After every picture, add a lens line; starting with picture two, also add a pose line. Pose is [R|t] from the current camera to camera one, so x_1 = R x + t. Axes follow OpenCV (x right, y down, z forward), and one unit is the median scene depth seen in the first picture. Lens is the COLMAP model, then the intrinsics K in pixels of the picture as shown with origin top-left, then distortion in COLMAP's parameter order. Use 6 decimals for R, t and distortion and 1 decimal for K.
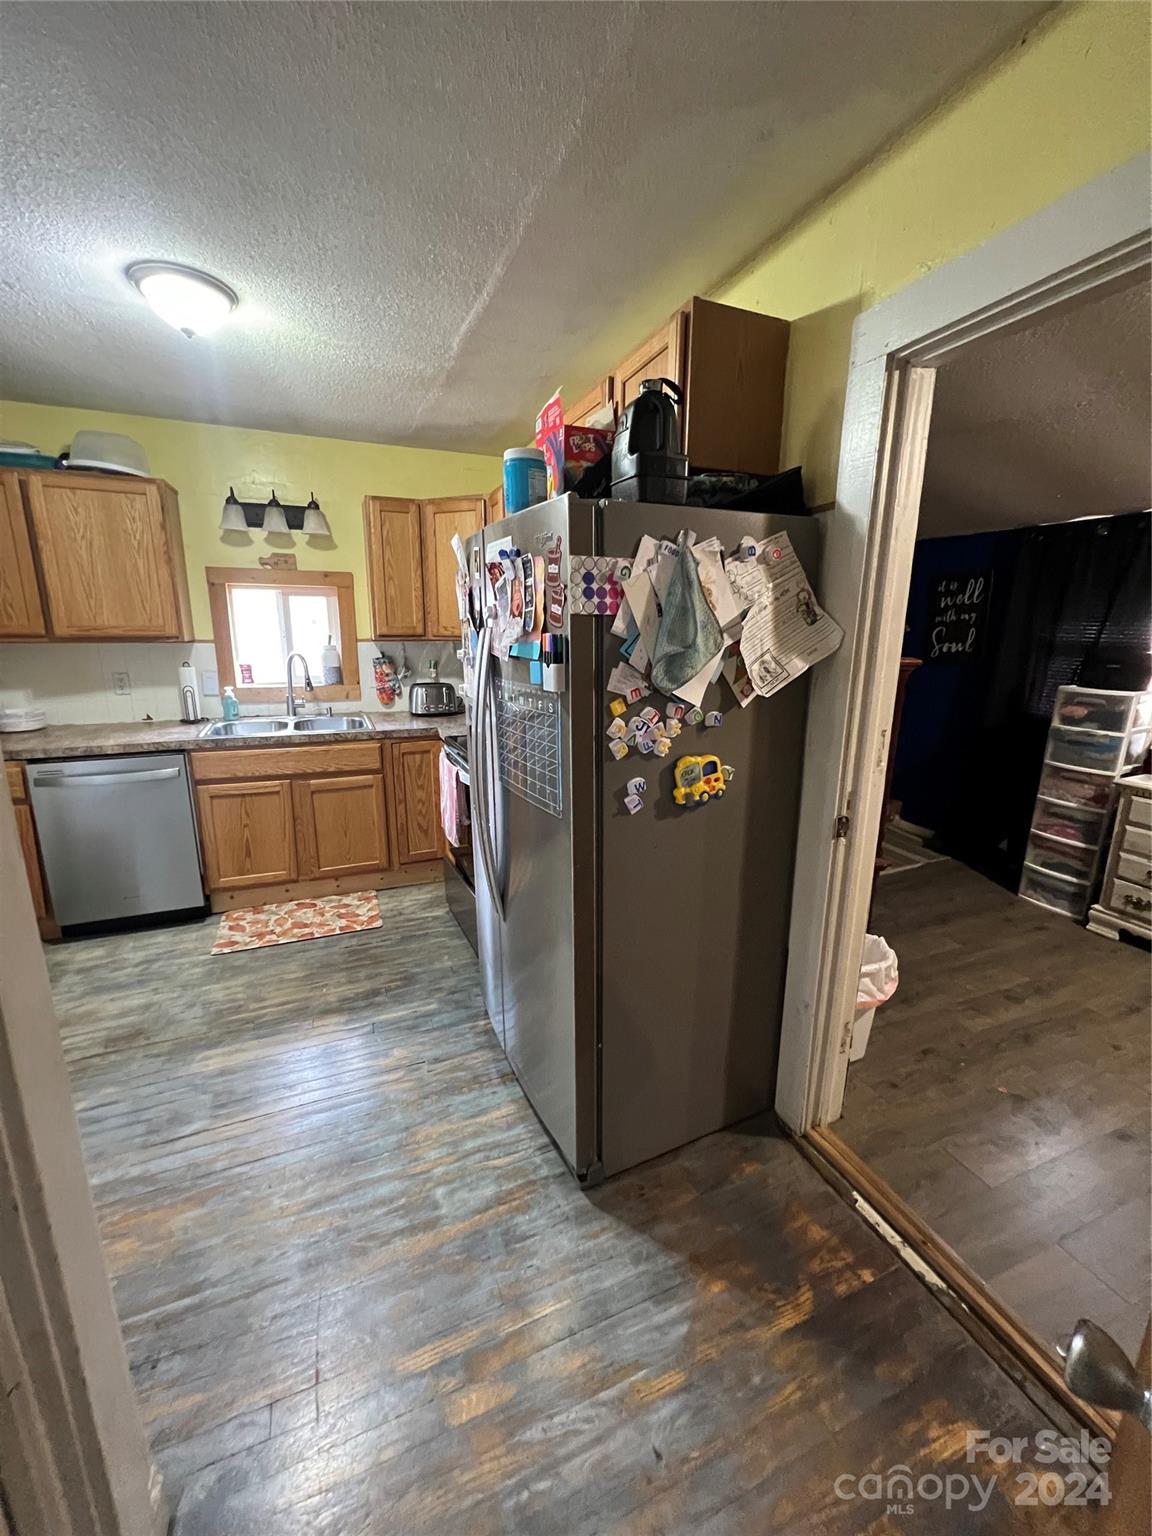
lens RADIAL K [[614.8, 0, 576.8], [0, 614.8, 767.3], [0, 0, 1]] dist [-0.004050, 0.001168]
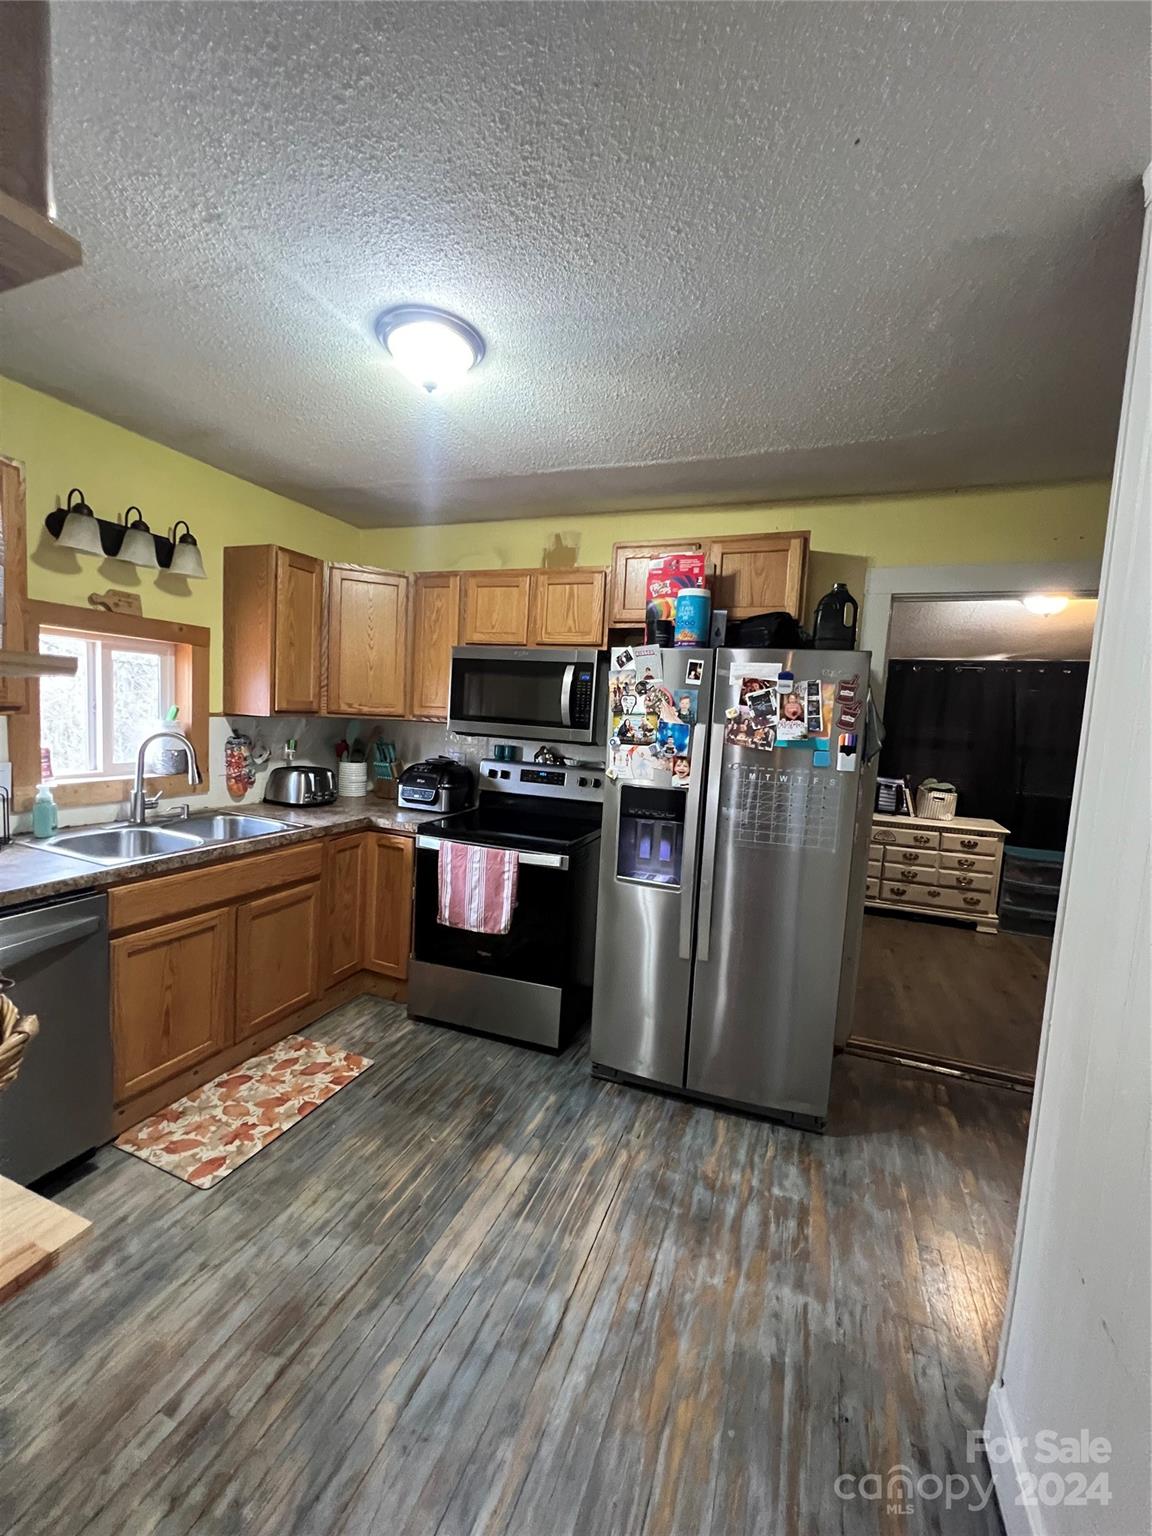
lens RADIAL K [[614.8, 0, 575.5], [0, 614.8, 768.5], [0, 0, 1]] dist [-0.004050, 0.001168]
pose [[0.691623, -0.037376, 0.721291, -0.726610], [0.114725, 0.991666, -0.058620, -0.053780], [-0.713089, 0.123293, 0.690147, 0.194646]]
